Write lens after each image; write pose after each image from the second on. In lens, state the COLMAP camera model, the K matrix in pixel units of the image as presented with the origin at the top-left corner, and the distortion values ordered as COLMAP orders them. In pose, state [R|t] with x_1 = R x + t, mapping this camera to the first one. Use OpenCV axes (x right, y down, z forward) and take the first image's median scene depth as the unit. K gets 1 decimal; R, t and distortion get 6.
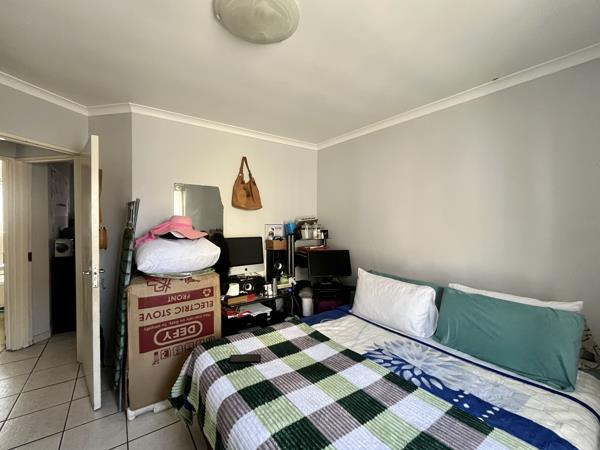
lens RADIAL K [[253.3, 0, 300.0], [0, 253.3, 225.0], [0, 0, 1]] dist [0.000022, 0.000063]
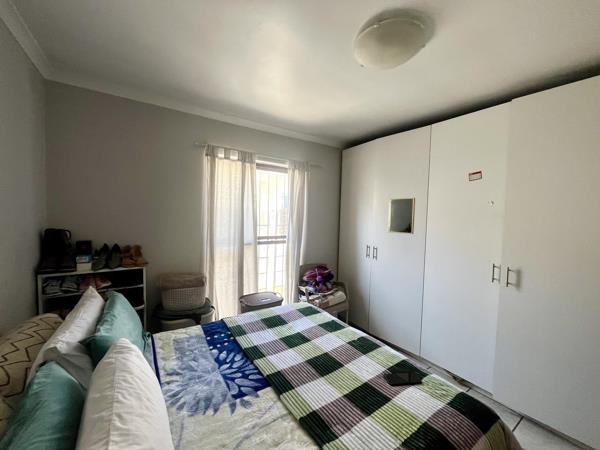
lens RADIAL K [[253.3, 0, 300.0], [0, 253.3, 225.0], [0, 0, 1]] dist [0.000022, 0.000063]
pose [[-0.998691, -0.035245, 0.037055, 0.143732], [-0.033252, 0.998036, 0.053095, -0.058639], [-0.038854, 0.051793, -0.997902, 1.993720]]
